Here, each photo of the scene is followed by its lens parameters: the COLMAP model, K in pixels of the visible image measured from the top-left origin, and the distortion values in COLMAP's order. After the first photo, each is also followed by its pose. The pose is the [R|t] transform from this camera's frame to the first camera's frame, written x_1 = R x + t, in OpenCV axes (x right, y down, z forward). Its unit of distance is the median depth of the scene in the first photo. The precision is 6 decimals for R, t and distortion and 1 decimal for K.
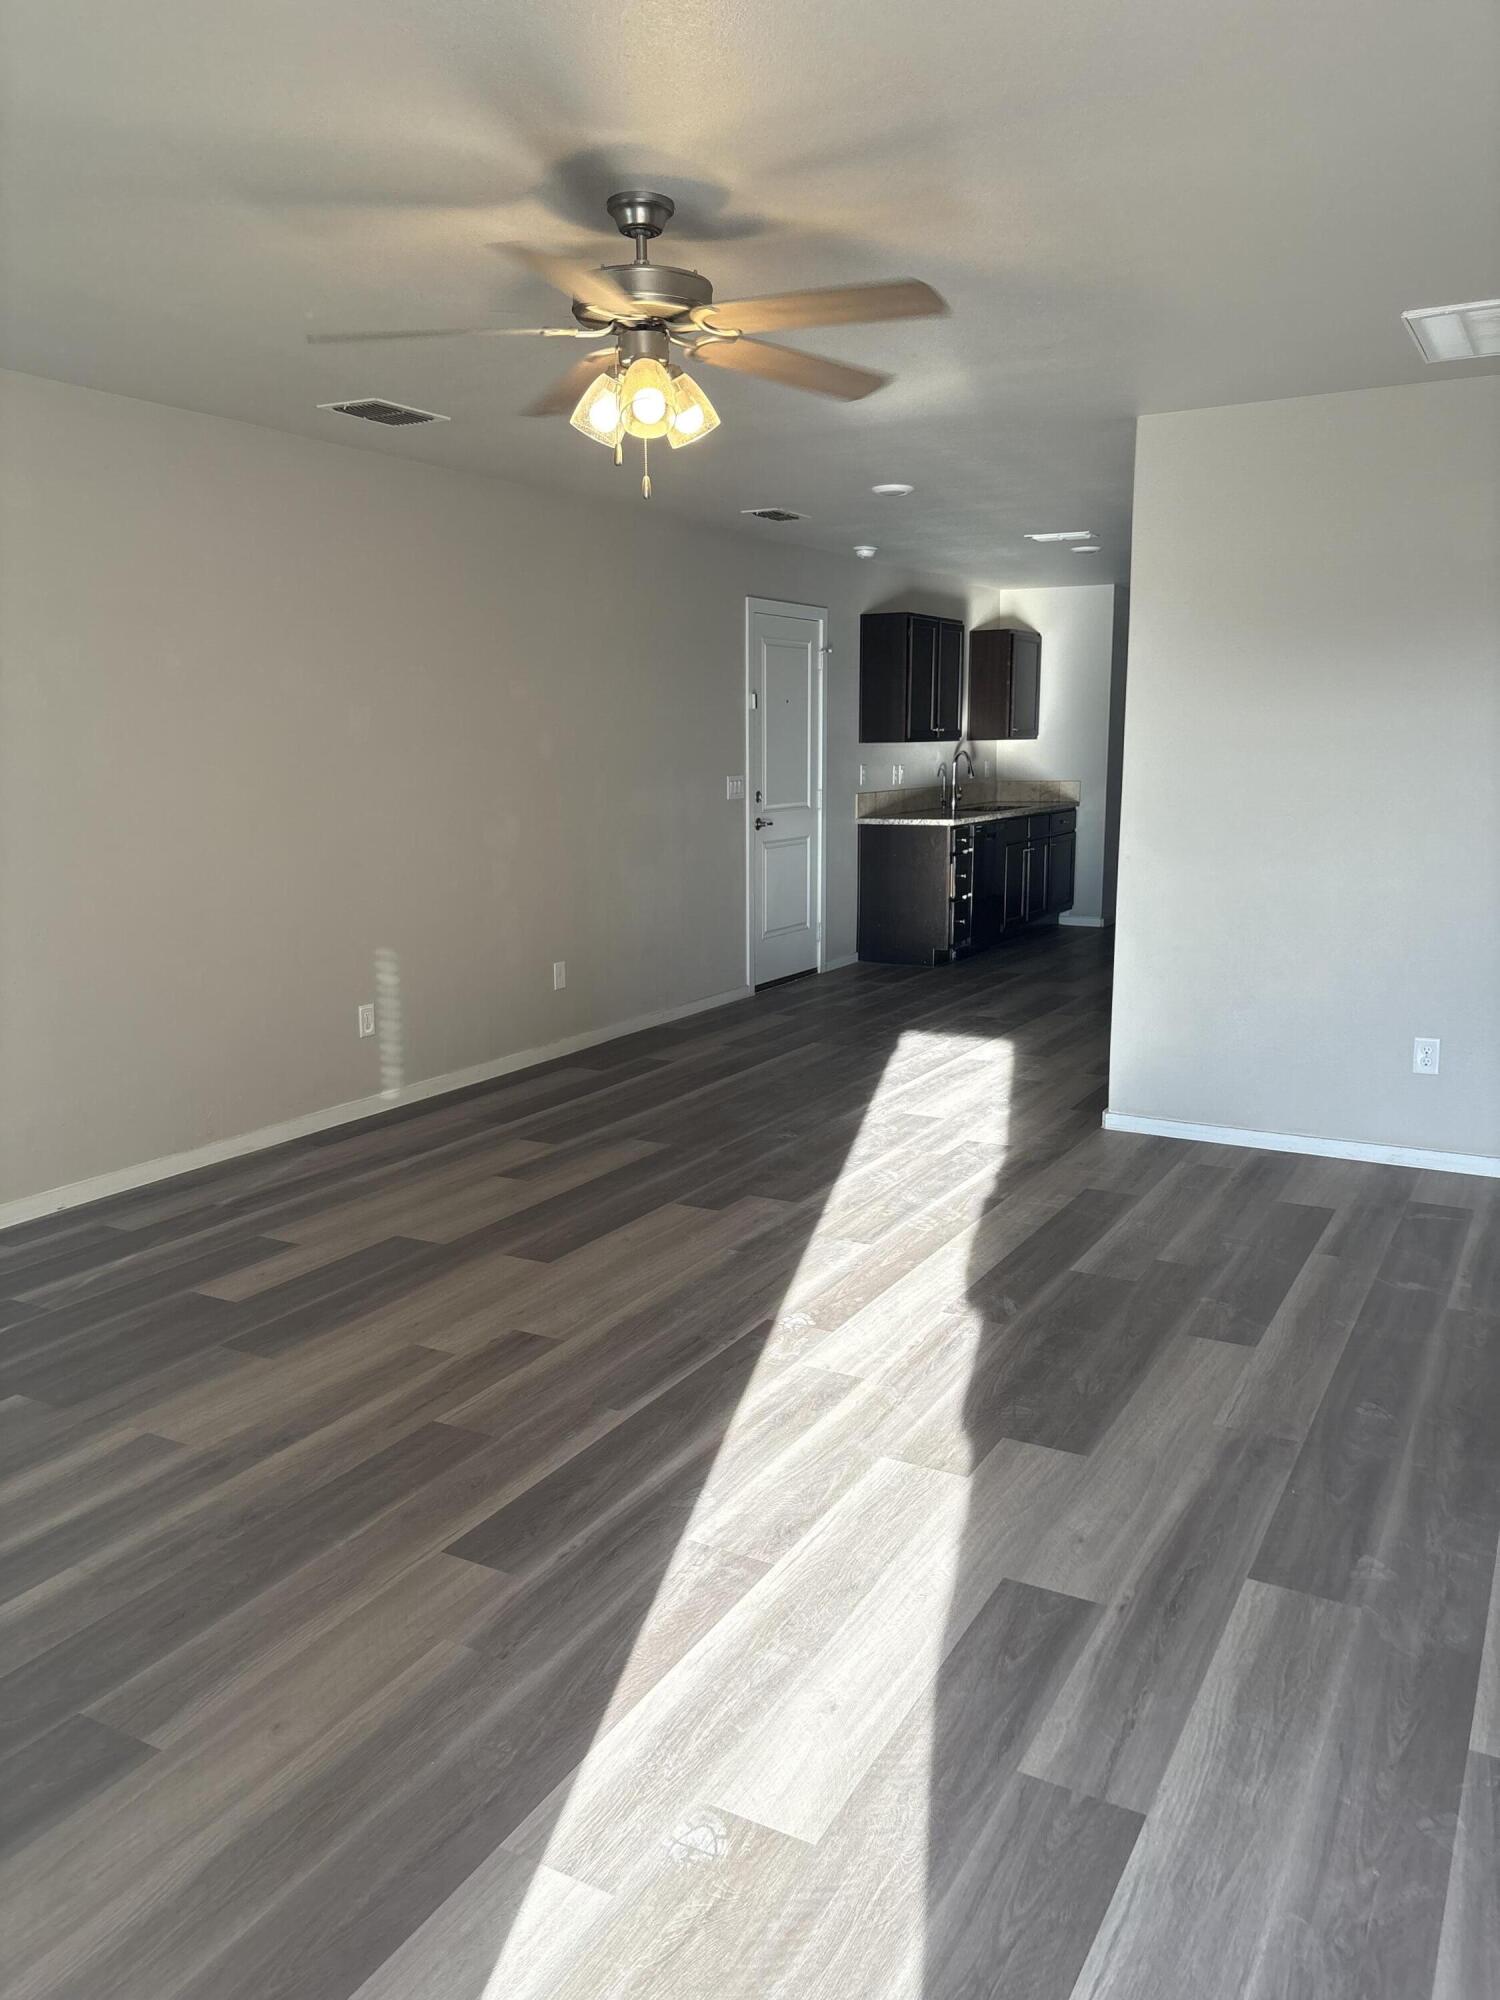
lens RADIAL K [[1522.9, 0, 748.1], [0, 1522.9, 1005.1], [0, 0, 1]] dist [0.015996, -0.046335]
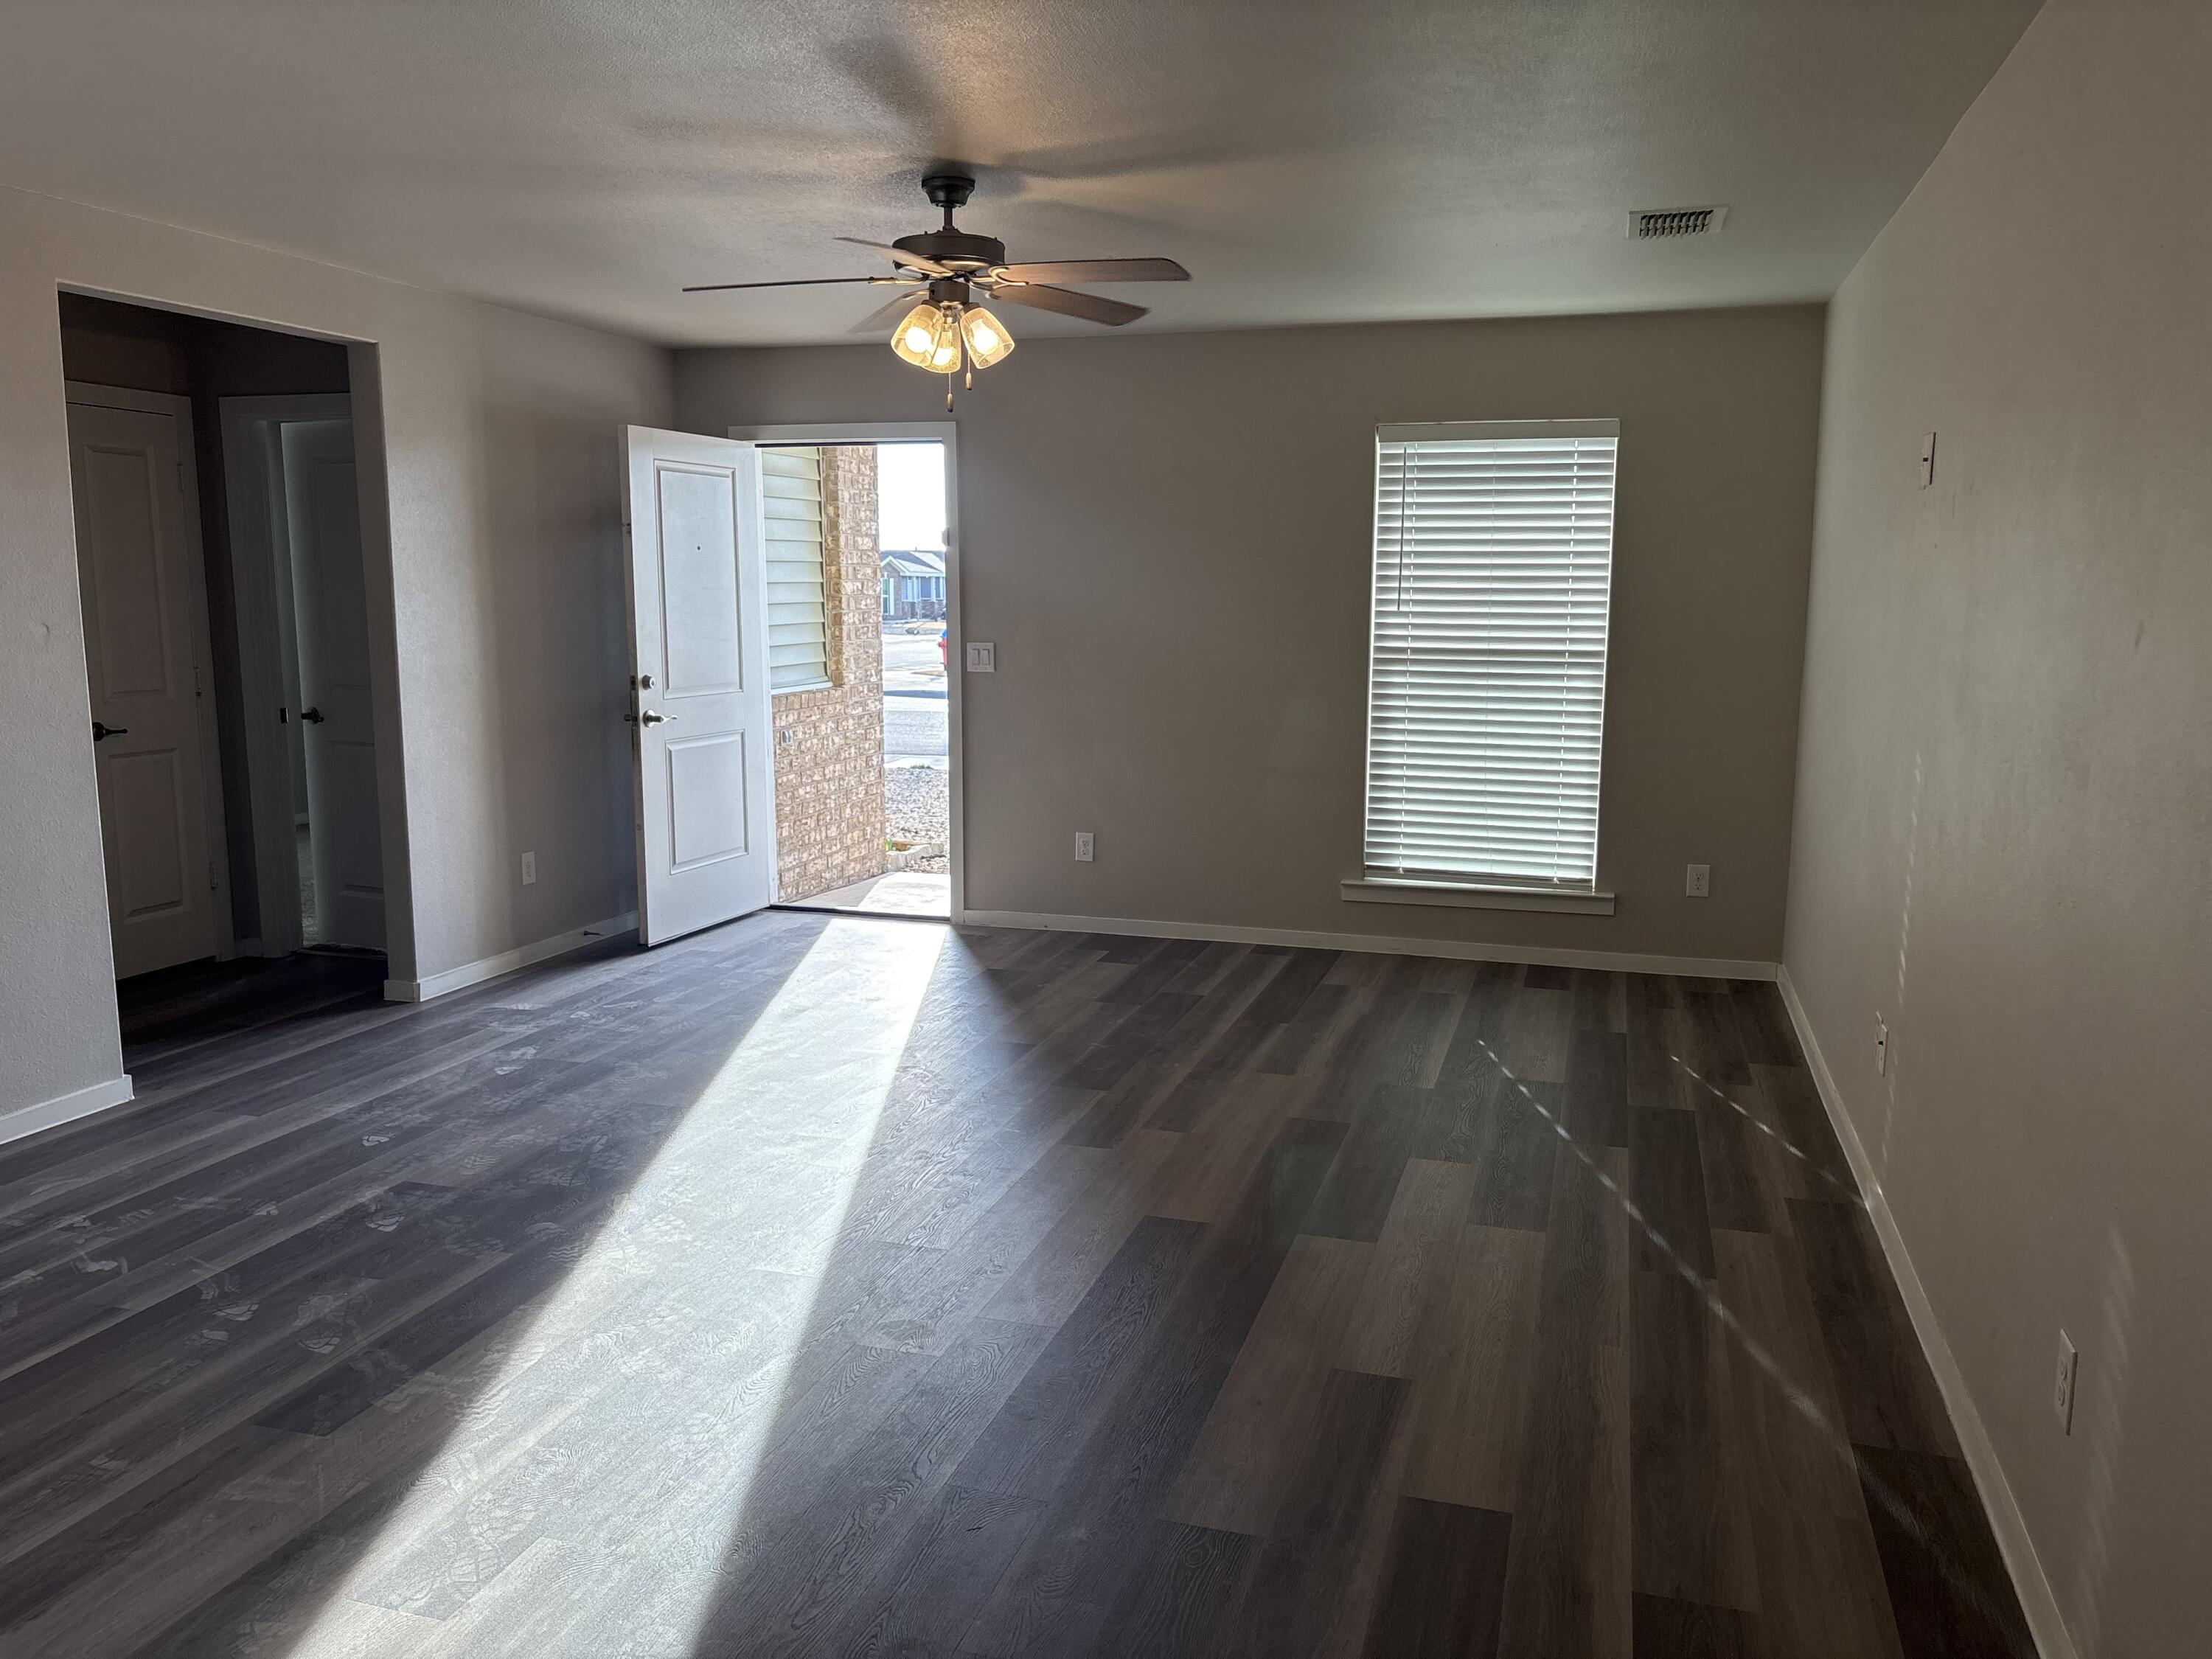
lens RADIAL K [[1684.3, 0, 1105.3], [0, 1684.3, 830.8], [0, 0, 1]] dist [0.015996, -0.046335]
pose [[-0.978225, 0.031451, -0.205152, 0.077297], [-0.034622, 0.949874, 0.310709, -0.325525], [0.204641, 0.311046, -0.928101, 1.791551]]
